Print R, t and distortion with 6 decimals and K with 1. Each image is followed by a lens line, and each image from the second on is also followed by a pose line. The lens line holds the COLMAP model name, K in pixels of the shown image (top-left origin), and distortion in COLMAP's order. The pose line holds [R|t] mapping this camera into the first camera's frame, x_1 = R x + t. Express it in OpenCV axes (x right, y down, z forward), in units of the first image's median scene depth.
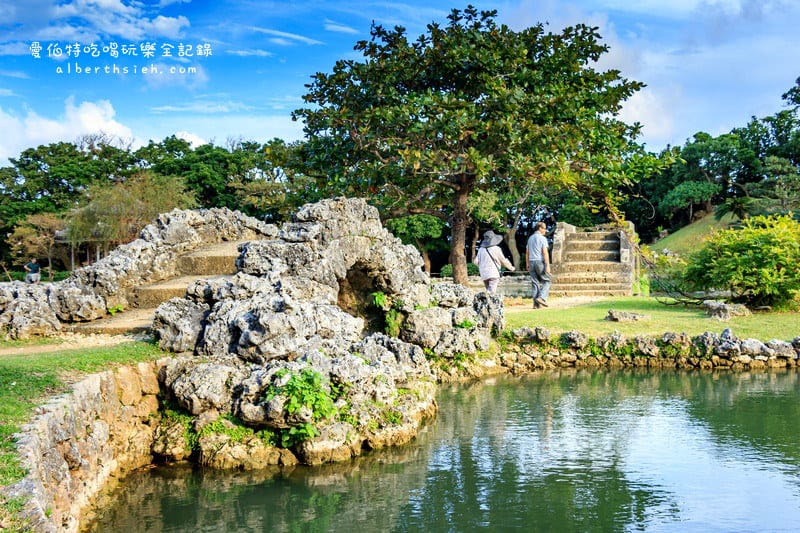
lens RADIAL K [[824.5, 0, 400.7], [0, 824.5, 281.0], [0, 0, 1]] dist [0.019885, 0.024122]
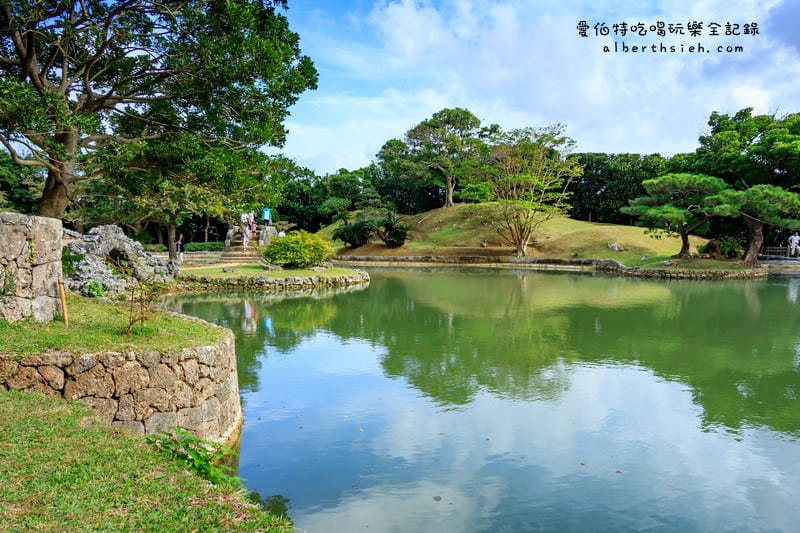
lens RADIAL K [[644.0, 0, 399.8], [0, 644.0, 282.3], [0, 0, 1]] dist [0.004226, 0.006770]
pose [[0.941189, -0.002099, 0.337873, 0.021676], [-0.012768, 0.999046, 0.041773, -0.002402], [-0.337638, -0.043631, 0.940264, -0.243445]]
